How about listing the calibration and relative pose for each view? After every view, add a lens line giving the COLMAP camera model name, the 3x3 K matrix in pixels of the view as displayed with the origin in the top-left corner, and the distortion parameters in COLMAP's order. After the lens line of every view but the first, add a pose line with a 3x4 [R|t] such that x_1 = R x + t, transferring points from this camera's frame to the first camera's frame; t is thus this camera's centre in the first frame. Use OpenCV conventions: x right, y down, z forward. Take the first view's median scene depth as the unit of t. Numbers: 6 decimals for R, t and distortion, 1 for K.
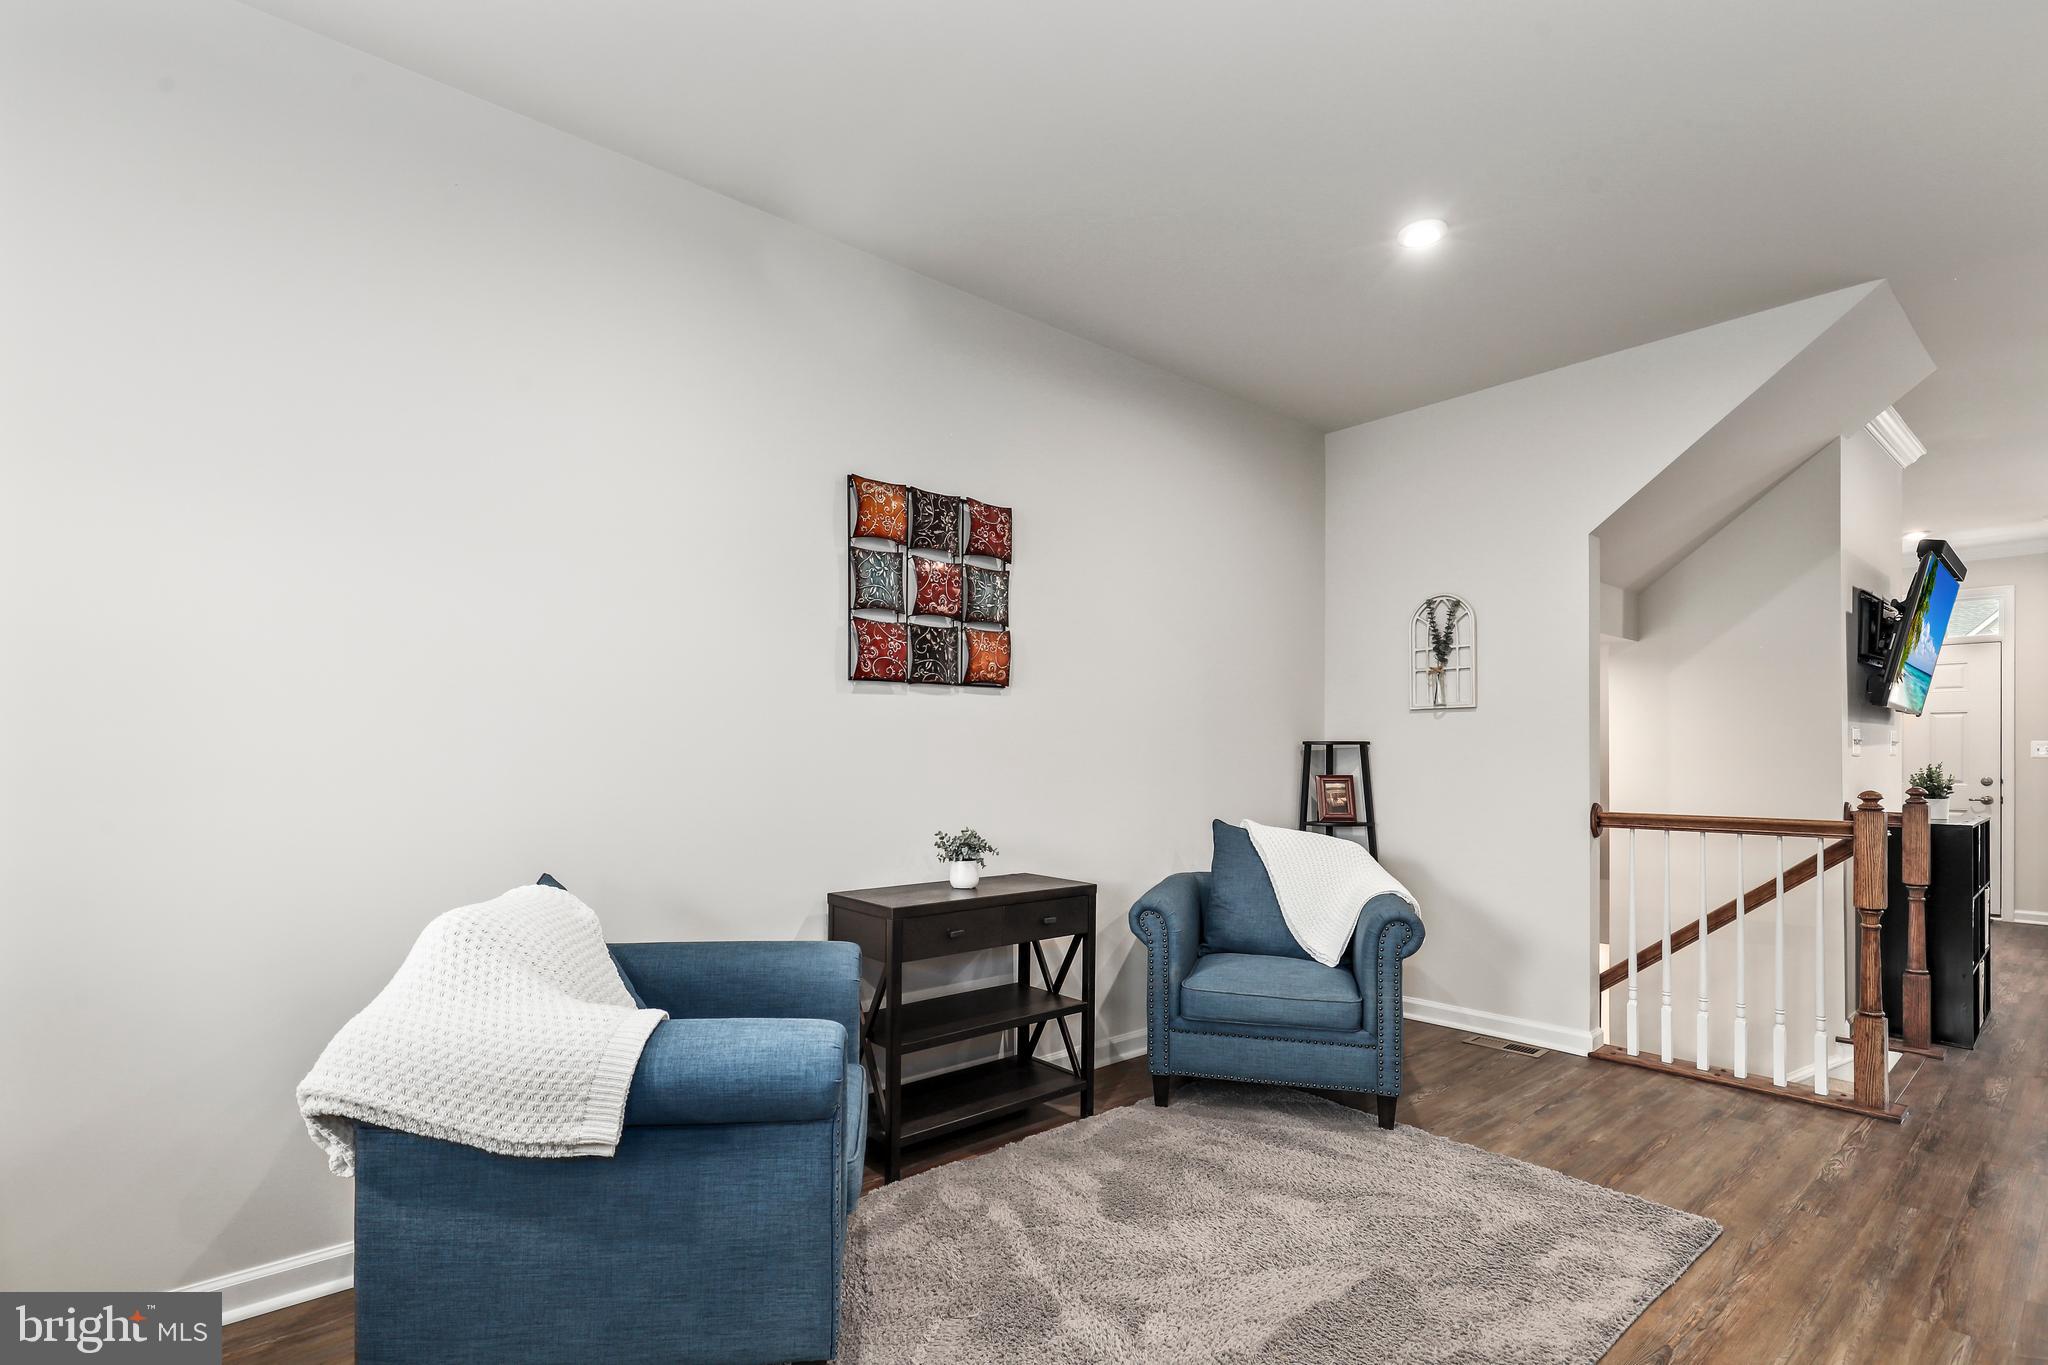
lens RADIAL K [[954.3, 0, 1026.0], [0, 954.3, 745.0], [0, 0, 1]] dist [0.001853, 0.000112]
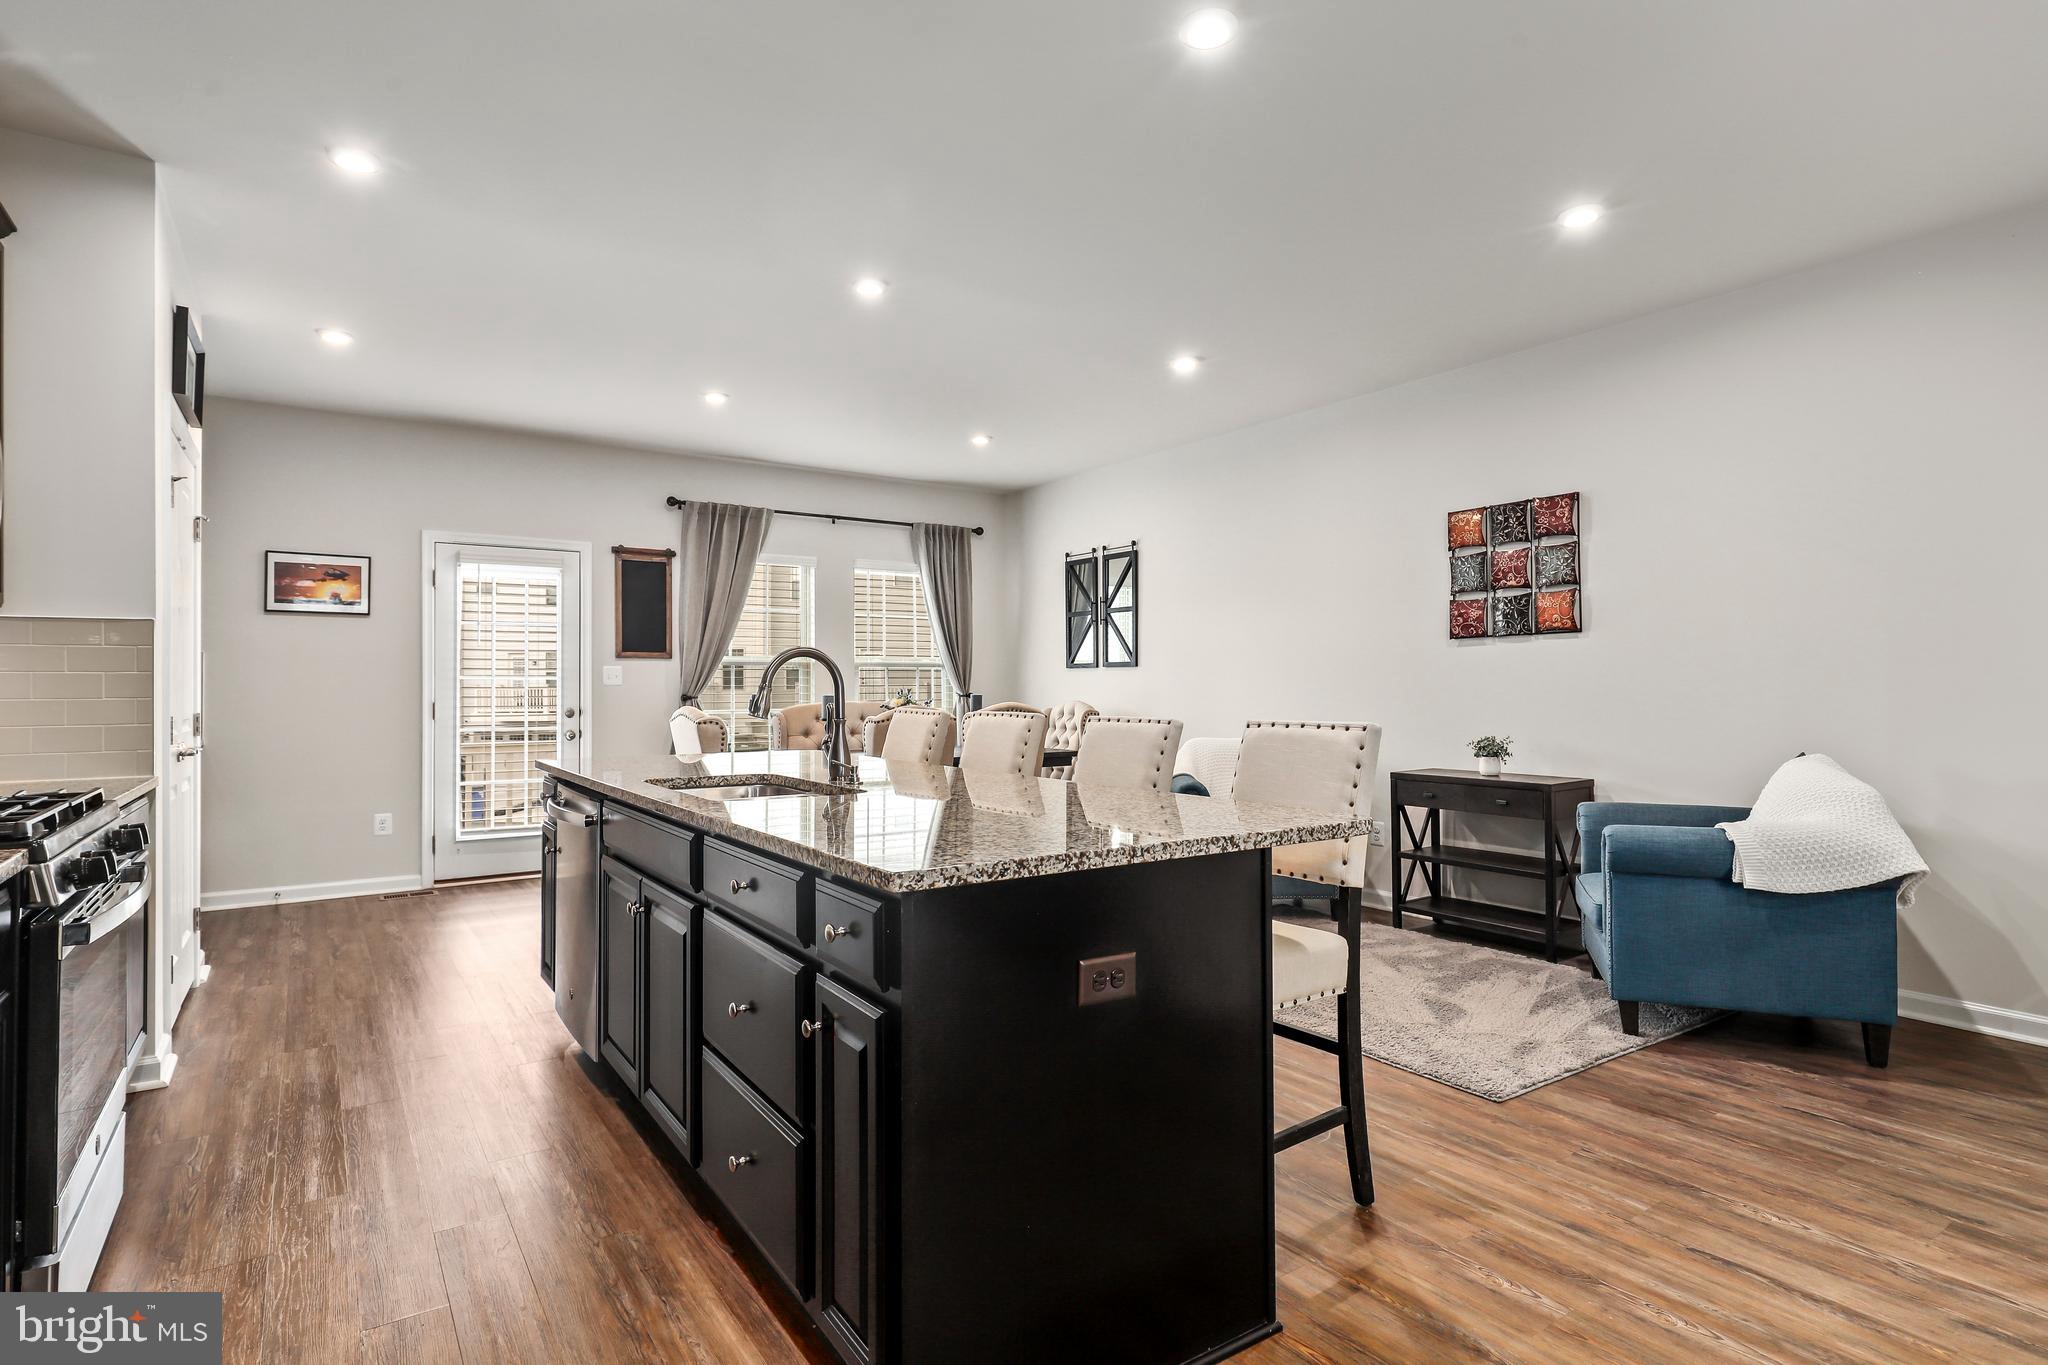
lens RADIAL K [[1033.9, 0, 1024.0], [0, 1033.9, 682.5], [0, 0, 1]] dist [0.003597, 0.000348]
pose [[-0.107609, -0.009264, -0.994150, 1.526575], [0.014544, 0.999835, -0.010891, 0.011988], [0.994087, -0.015631, -0.107456, 0.439194]]
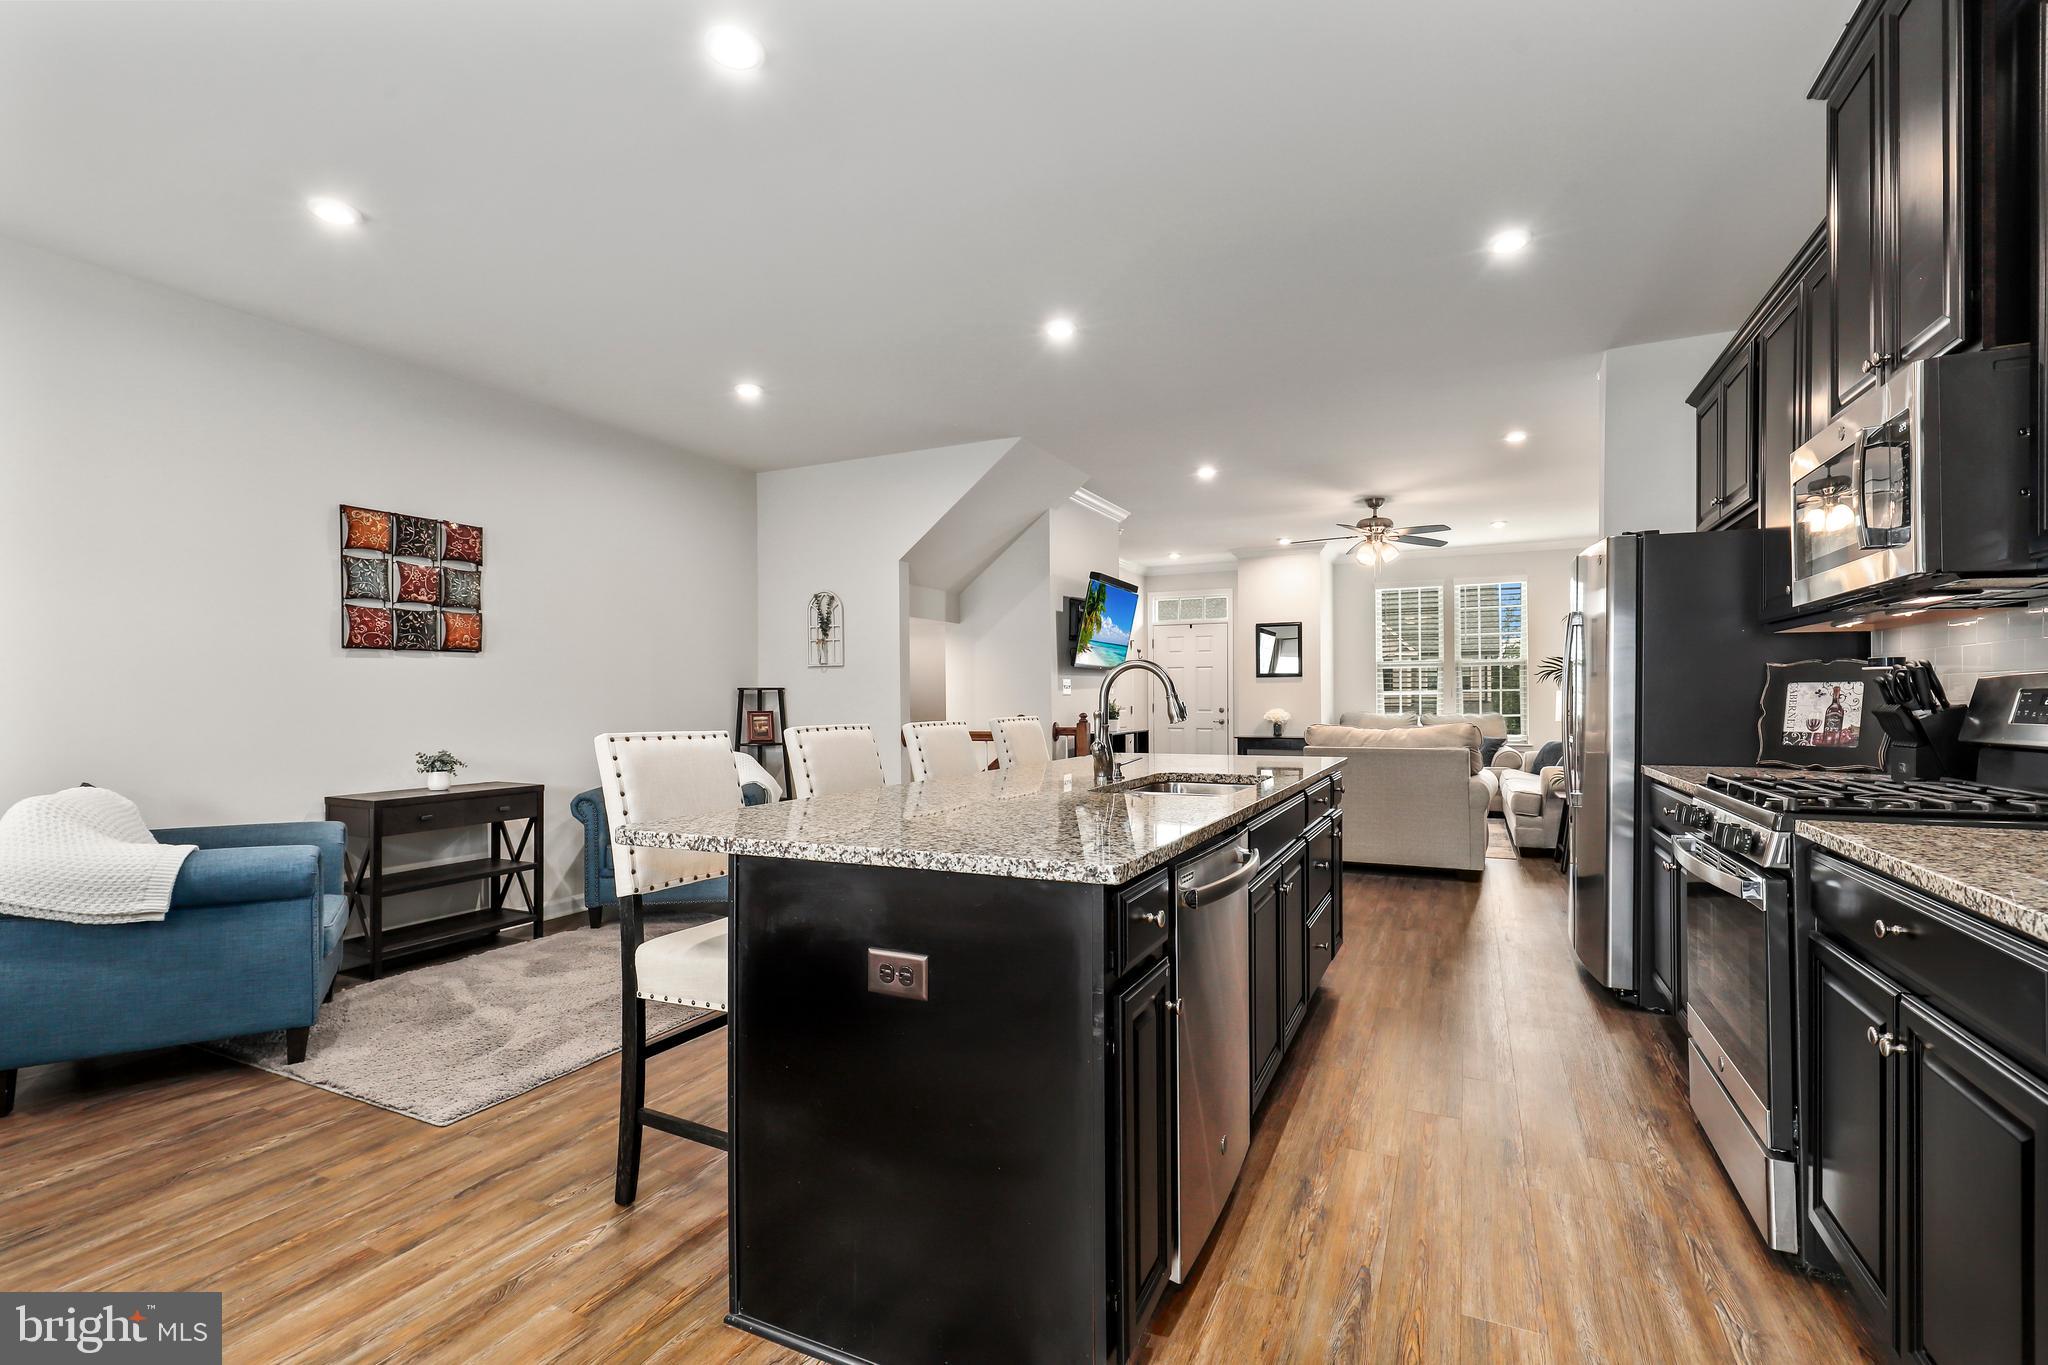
lens RADIAL K [[917.1, 0, 1020.8], [0, 917.1, 693.5], [0, 0, 1]] dist [0.000943, 0.000182]
pose [[0.916796, -0.006064, 0.399311, 0.185299], [0.002939, 0.999960, 0.008437, -0.008211], [-0.399346, -0.006561, 0.916777, -0.626037]]
